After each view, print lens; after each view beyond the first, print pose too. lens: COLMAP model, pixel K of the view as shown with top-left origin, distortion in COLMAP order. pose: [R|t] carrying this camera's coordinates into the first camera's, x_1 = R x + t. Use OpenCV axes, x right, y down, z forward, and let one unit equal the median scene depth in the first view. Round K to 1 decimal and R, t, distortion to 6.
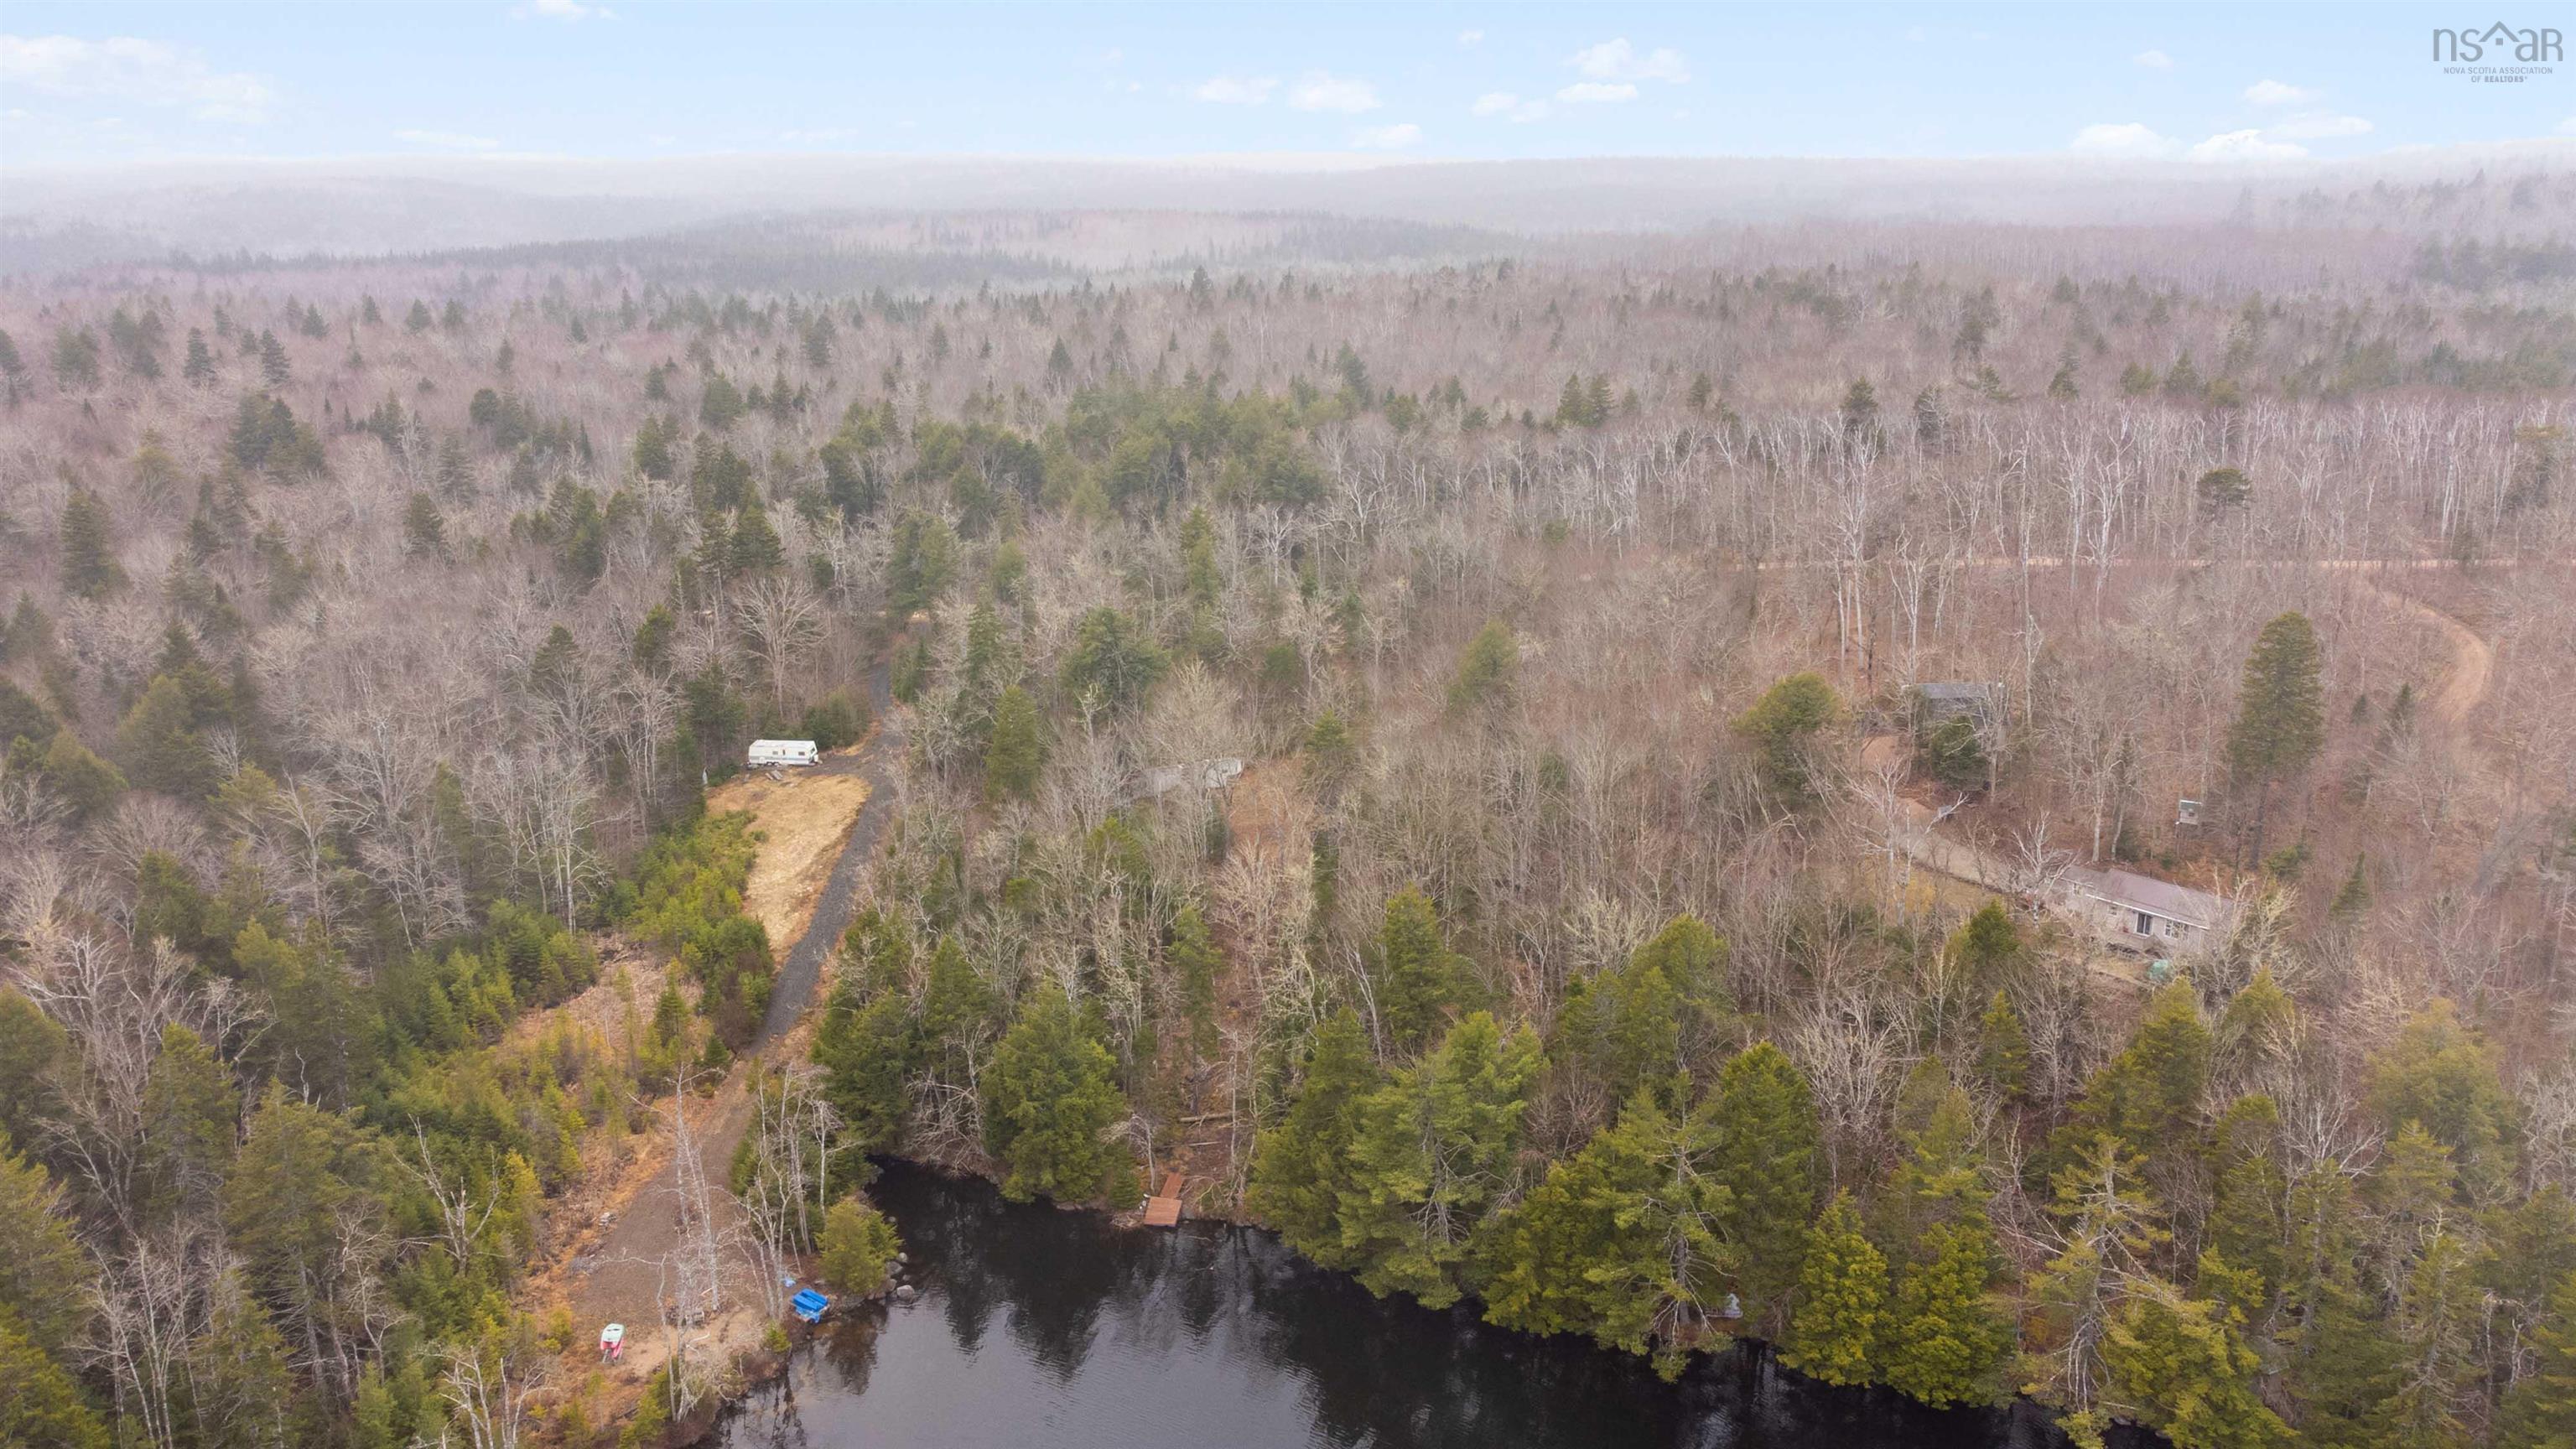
lens RADIAL K [[1908.7, 0, 1270.6], [0, 1908.7, 719.8], [0, 0, 1]] dist [0.039756, 0.011713]
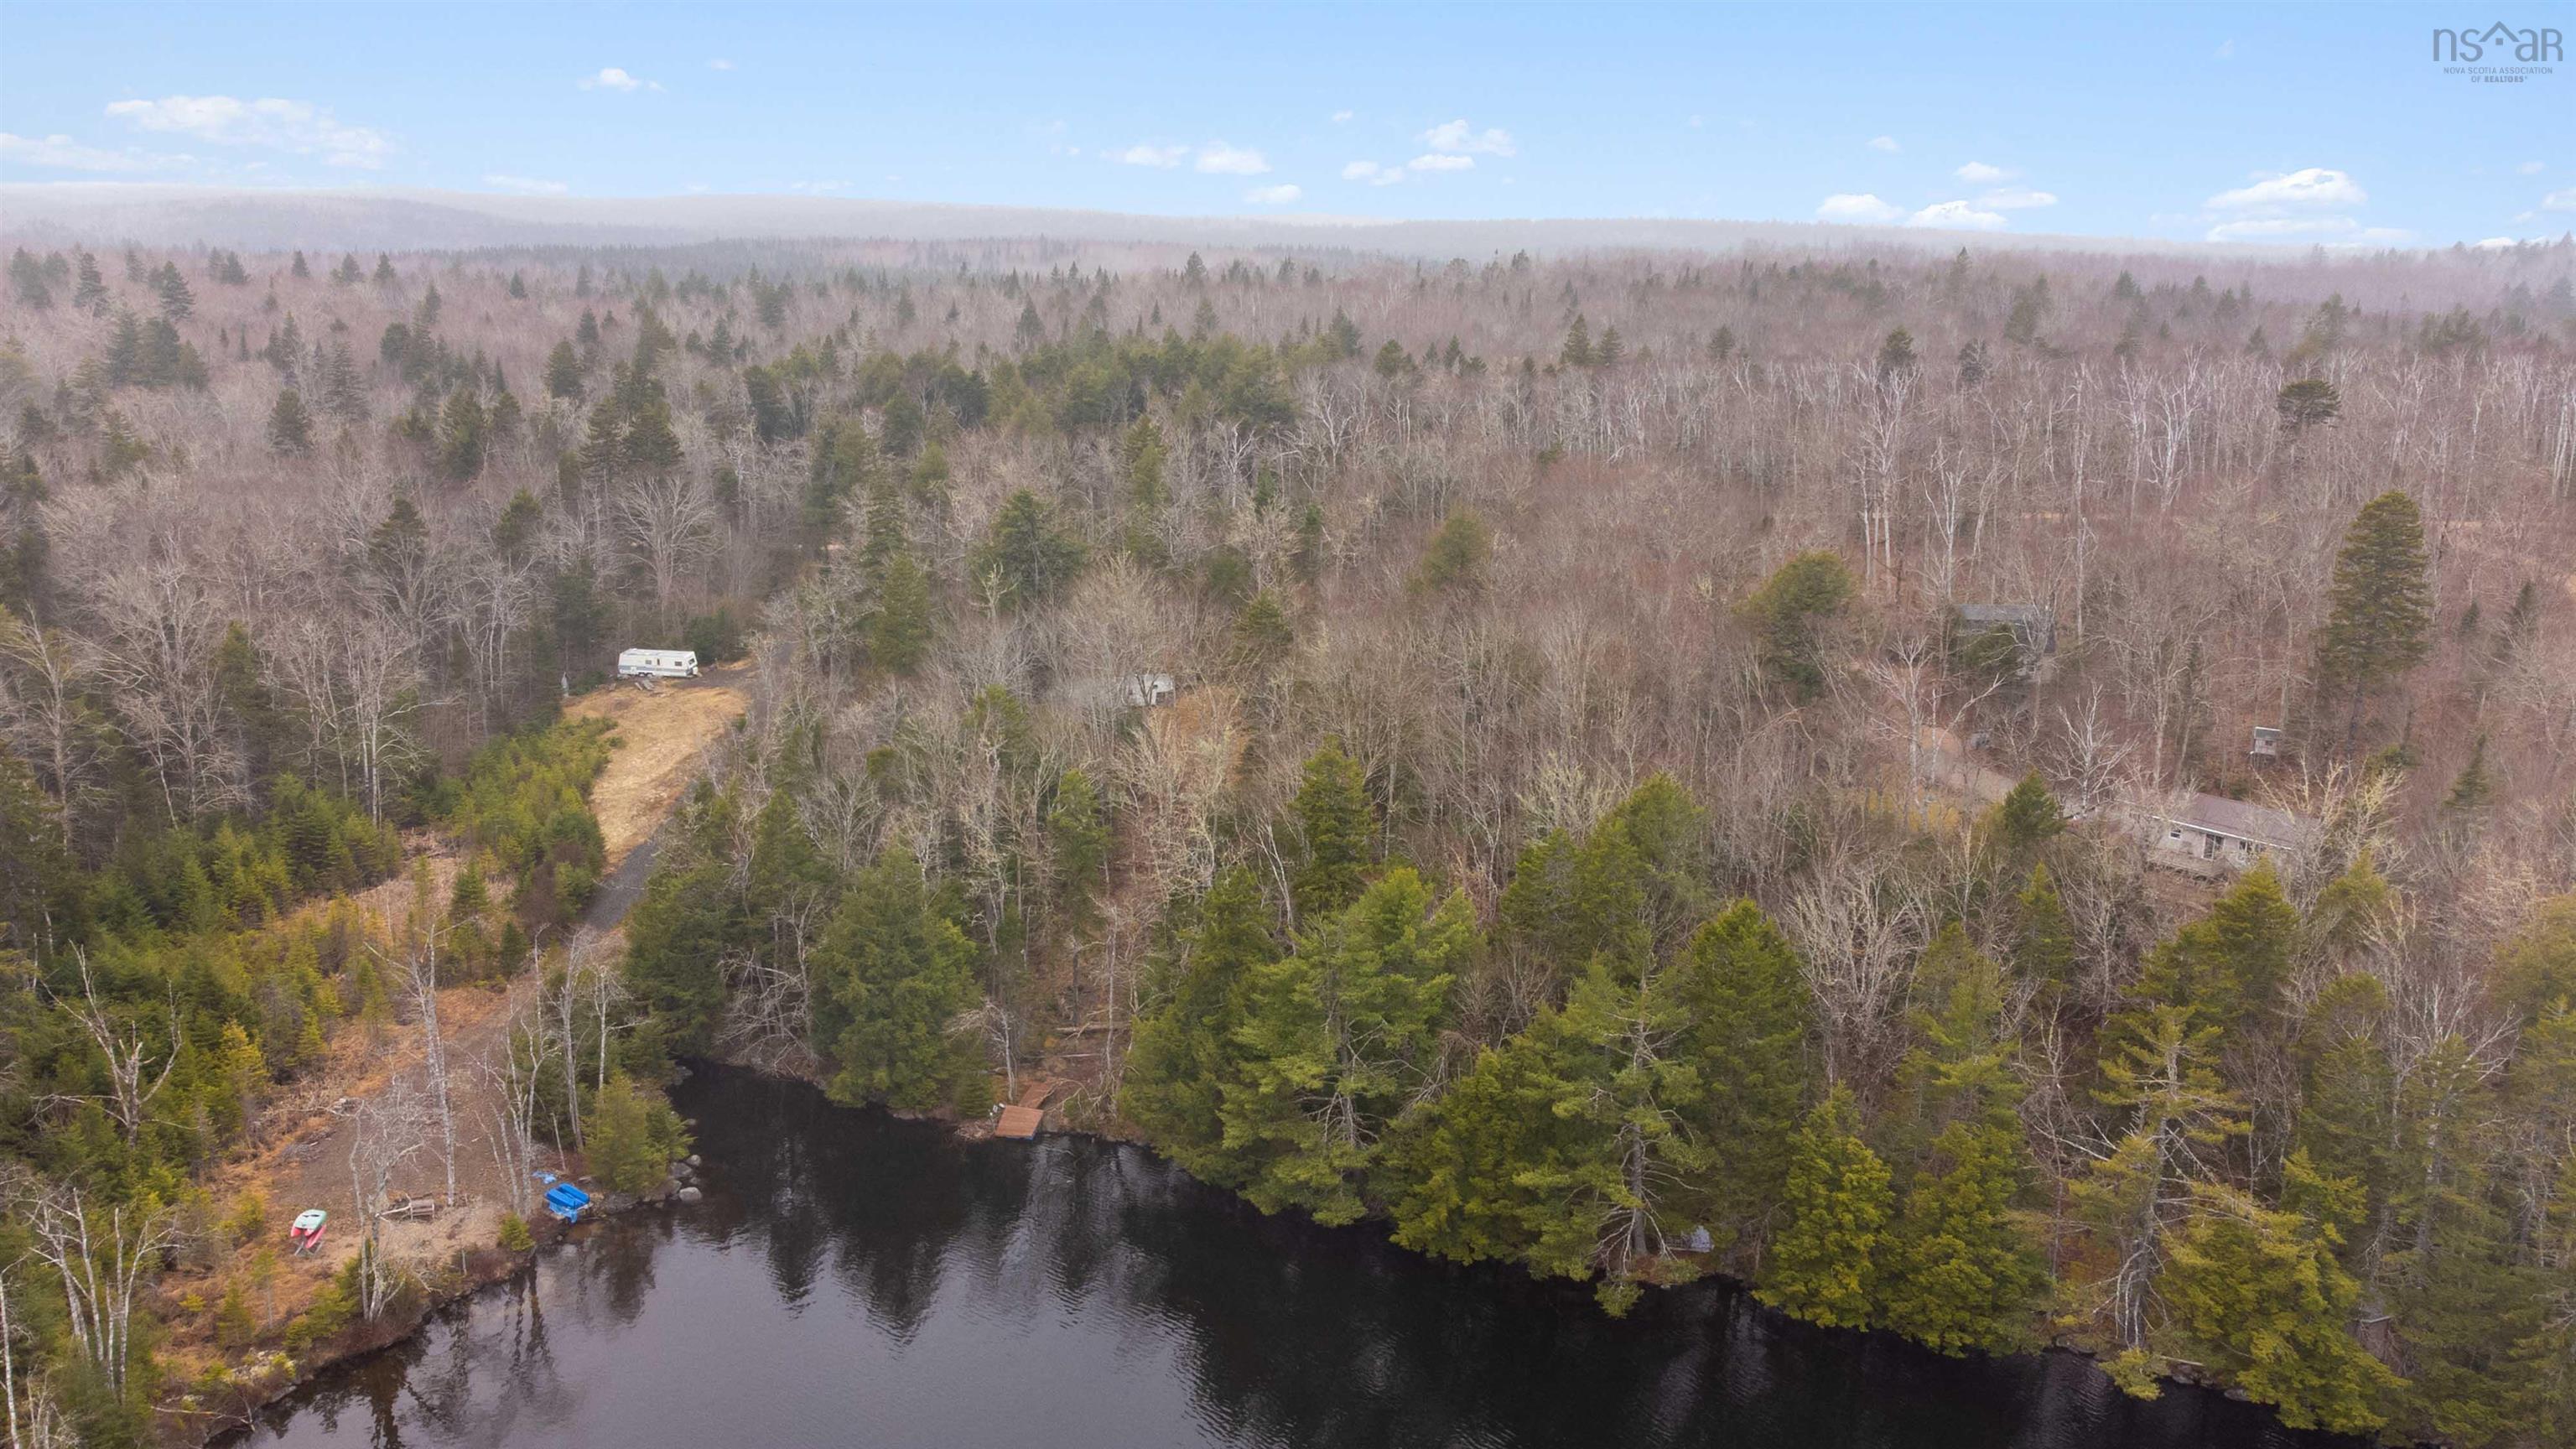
lens RADIAL K [[2011.1, 0, 1268.1], [0, 2011.1, 715.9], [0, 0, 1]] dist [0.041177, 0.007595]
pose [[0.999442, 0.032954, -0.005385, 0.044054], [-0.033145, 0.998635, -0.040378, 0.100470], [0.004047, 0.040534, 0.999170, 0.110787]]
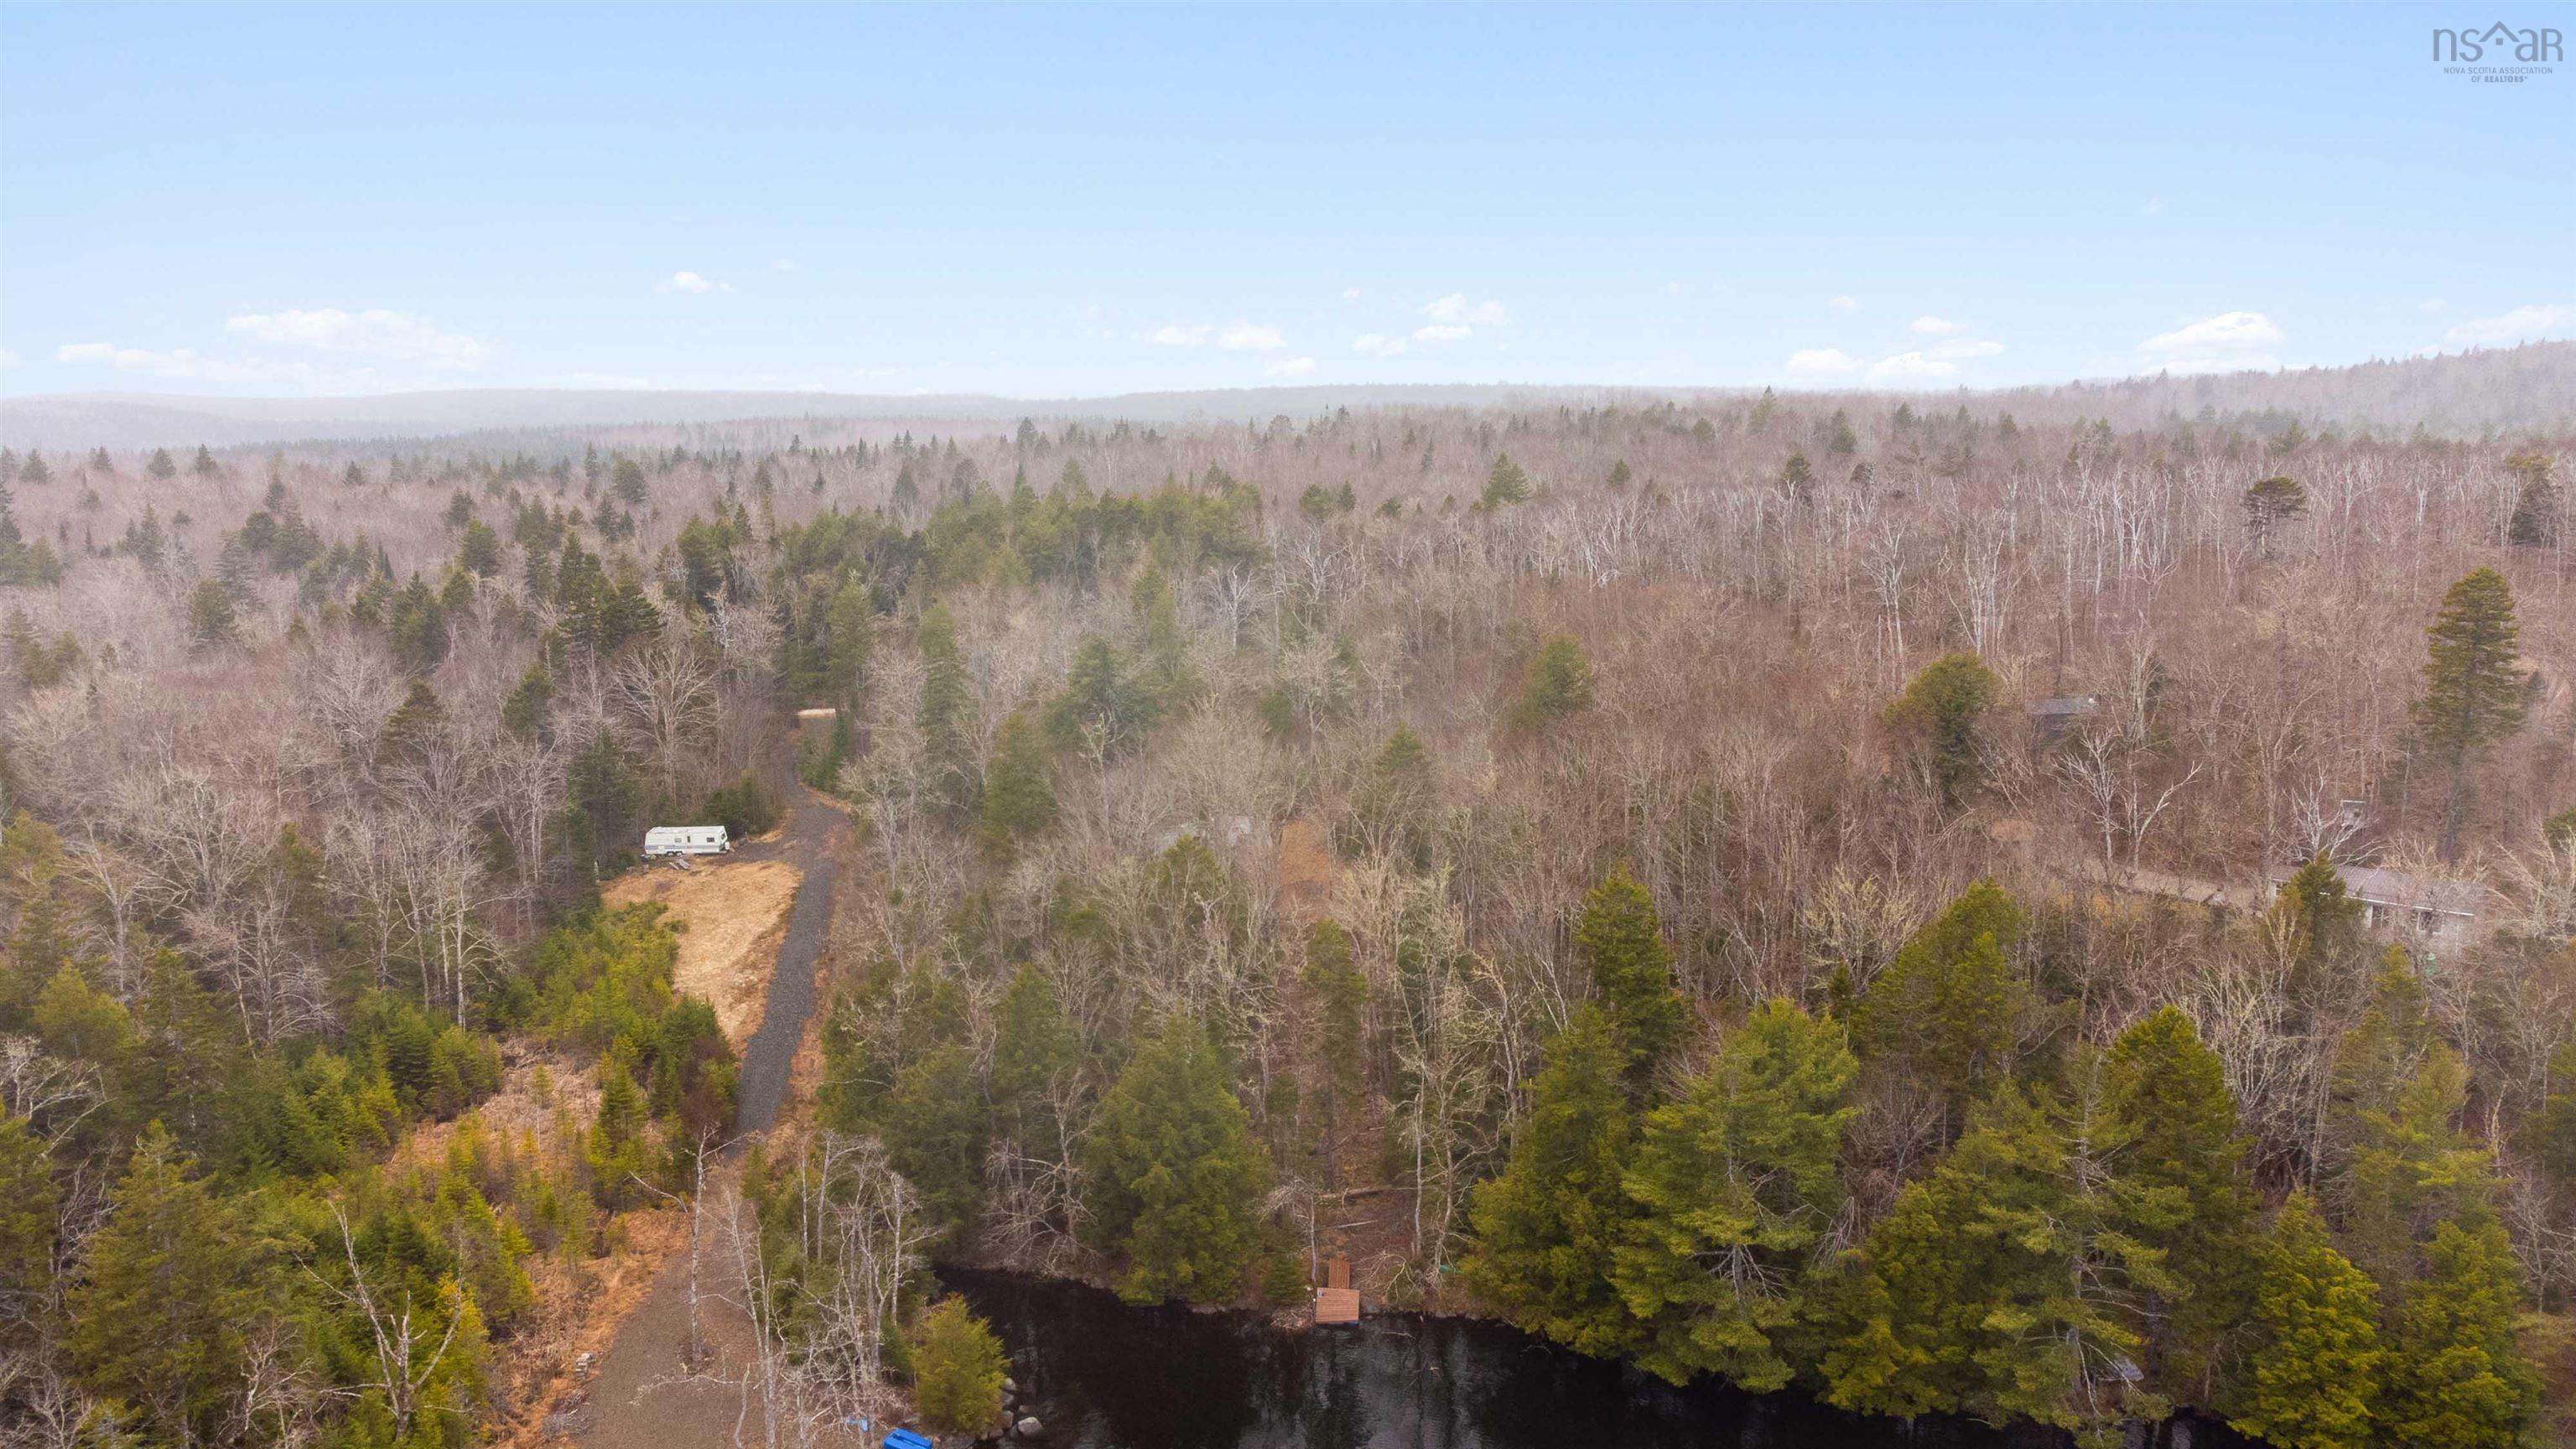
lens RADIAL K [[1893.4, 0, 1271.6], [0, 1893.4, 731.1], [0, 0, 1]] dist [0.009671, 0.069193]
pose [[0.991436, -0.025206, 0.128138, -0.153374], [0.038629, 0.993893, -0.103369, 0.094462], [-0.124750, 0.107434, 0.986355, 0.207322]]
